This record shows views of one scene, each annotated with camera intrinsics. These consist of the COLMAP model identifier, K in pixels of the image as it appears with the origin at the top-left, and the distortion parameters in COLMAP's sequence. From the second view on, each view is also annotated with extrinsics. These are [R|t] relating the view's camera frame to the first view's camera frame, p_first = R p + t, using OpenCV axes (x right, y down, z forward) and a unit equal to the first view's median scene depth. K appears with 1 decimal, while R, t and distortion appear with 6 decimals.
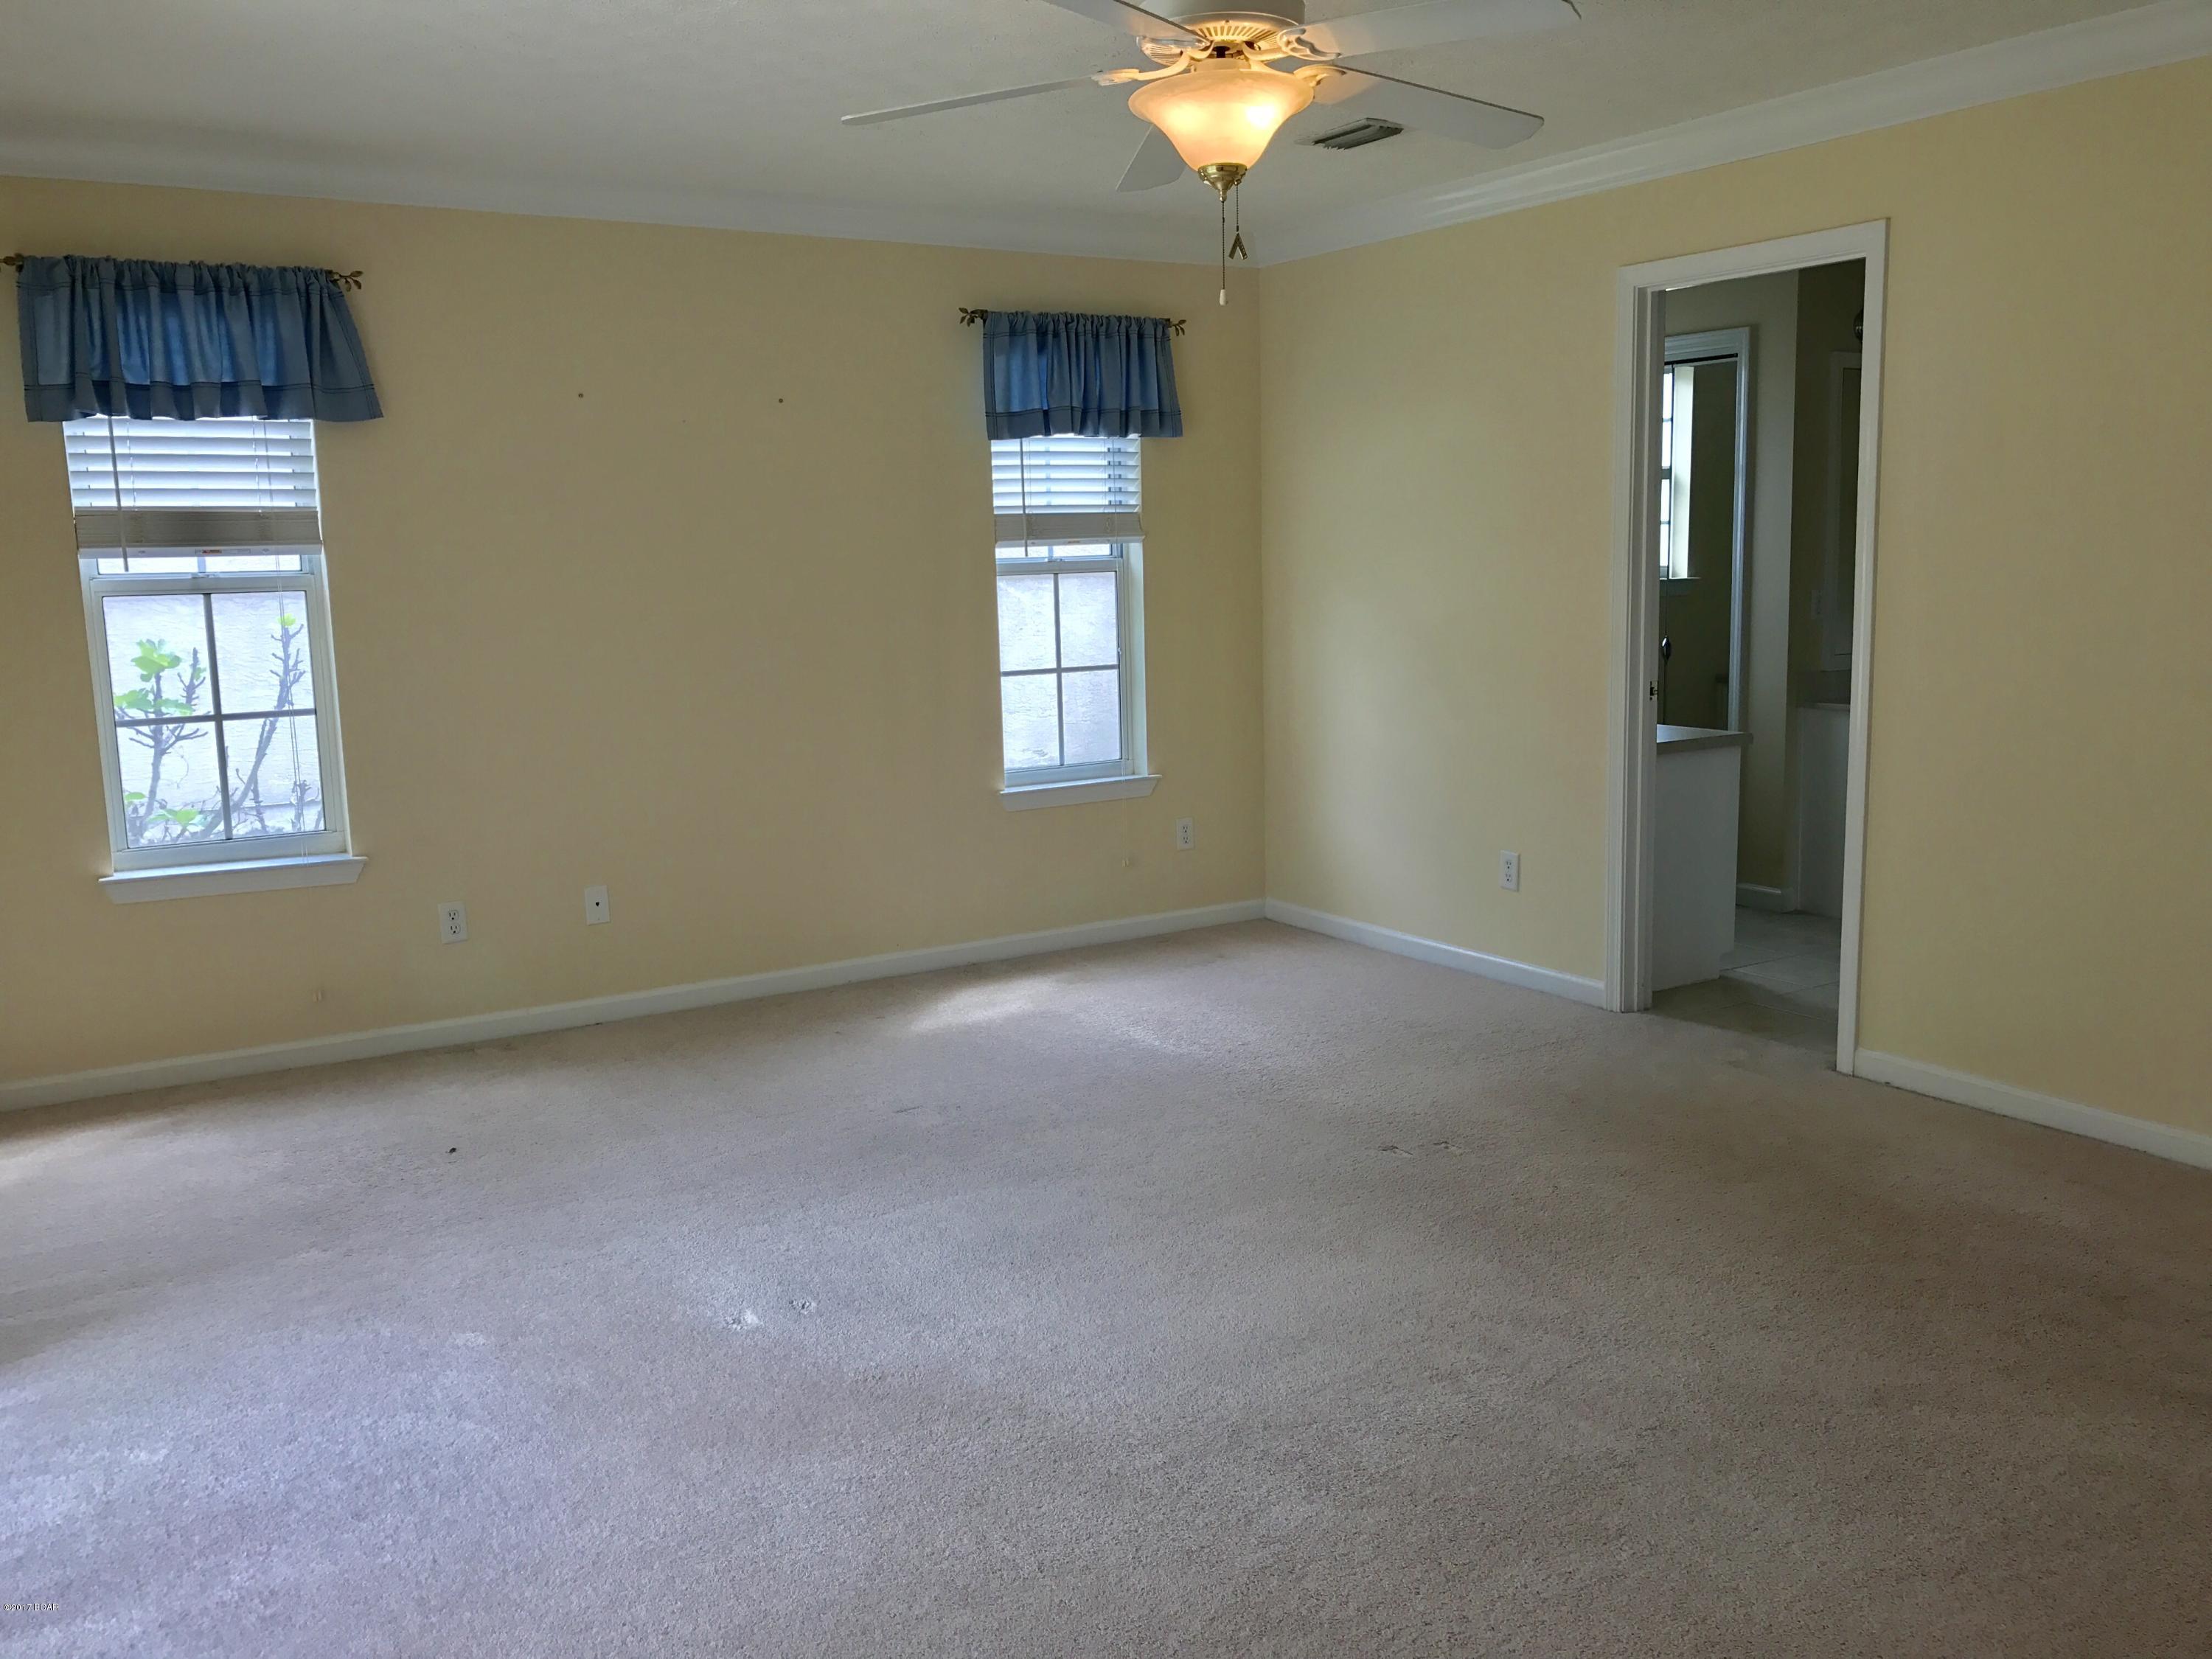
lens RADIAL K [[1799.6, 0, 1093.6], [0, 1799.6, 827.6], [0, 0, 1]] dist [0.080039, -0.180307]
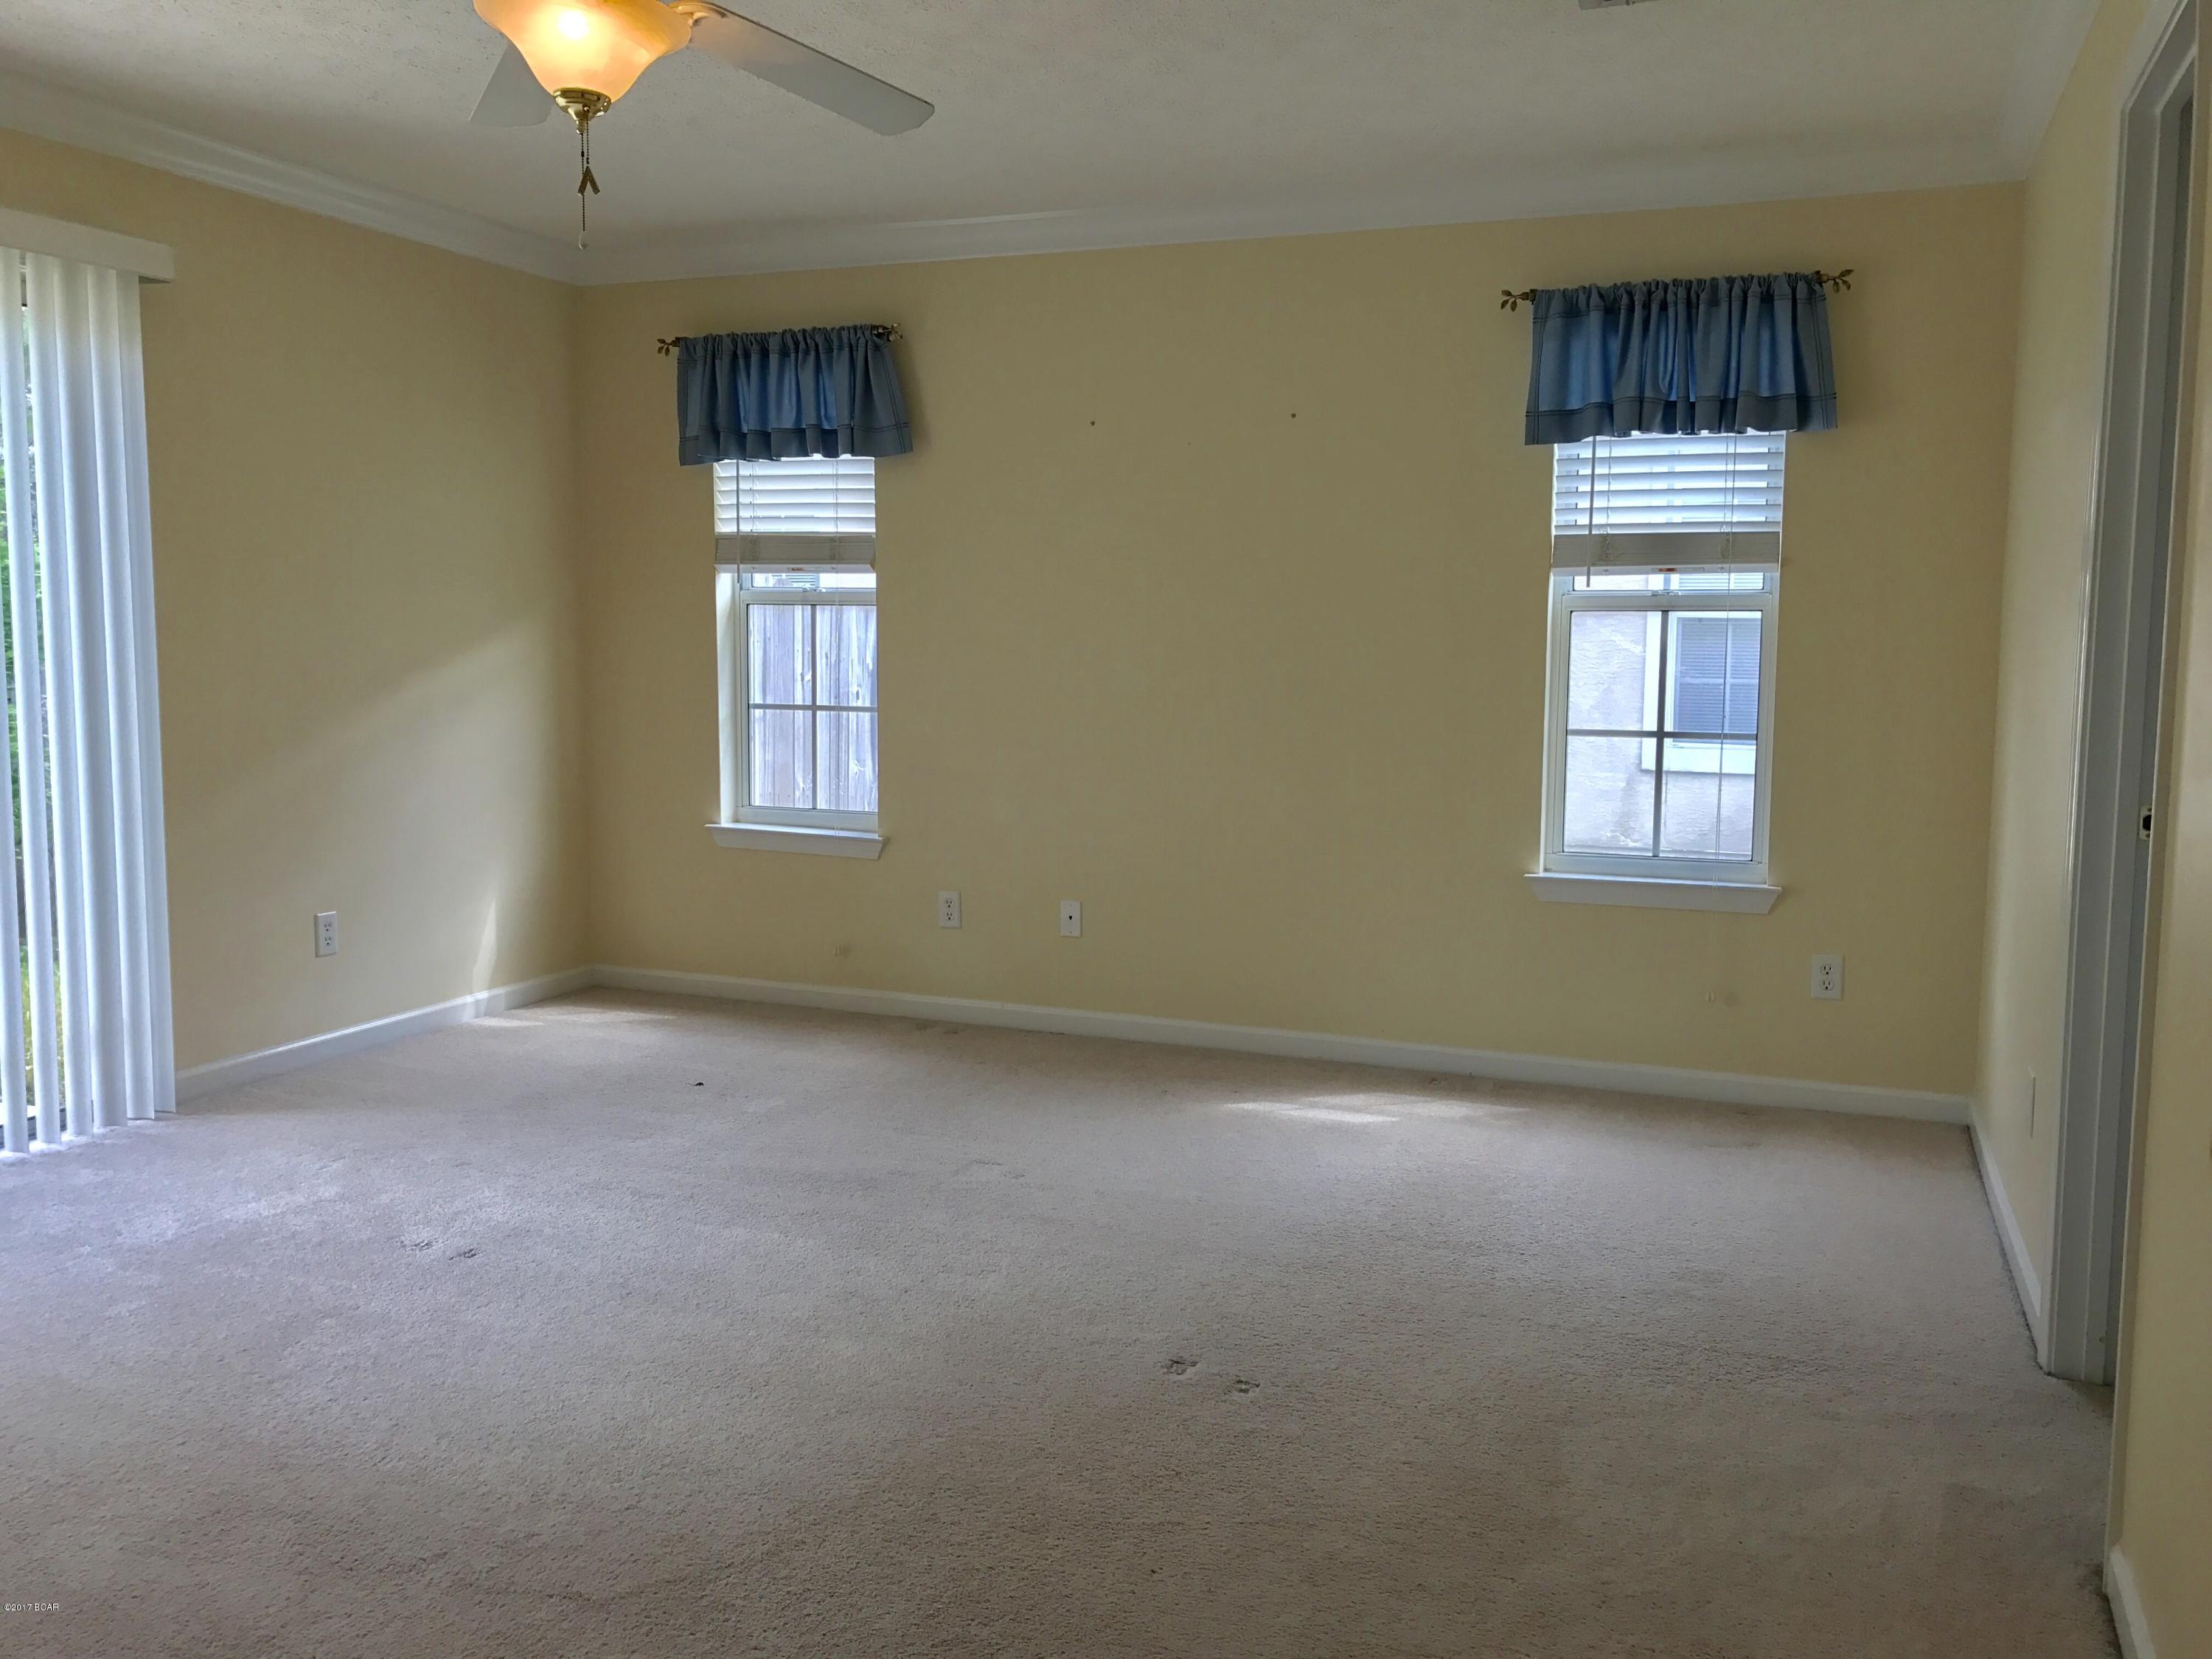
lens RADIAL K [[1934.9, 0, 1106.0], [0, 1934.9, 829.5], [0, 0, 1]] dist [-0.031401, -0.008140]
pose [[0.572088, 0.124813, -0.810640, 0.562428], [-0.137860, 0.988925, 0.054973, -0.064188], [0.808523, 0.080306, 0.582959, 0.348827]]
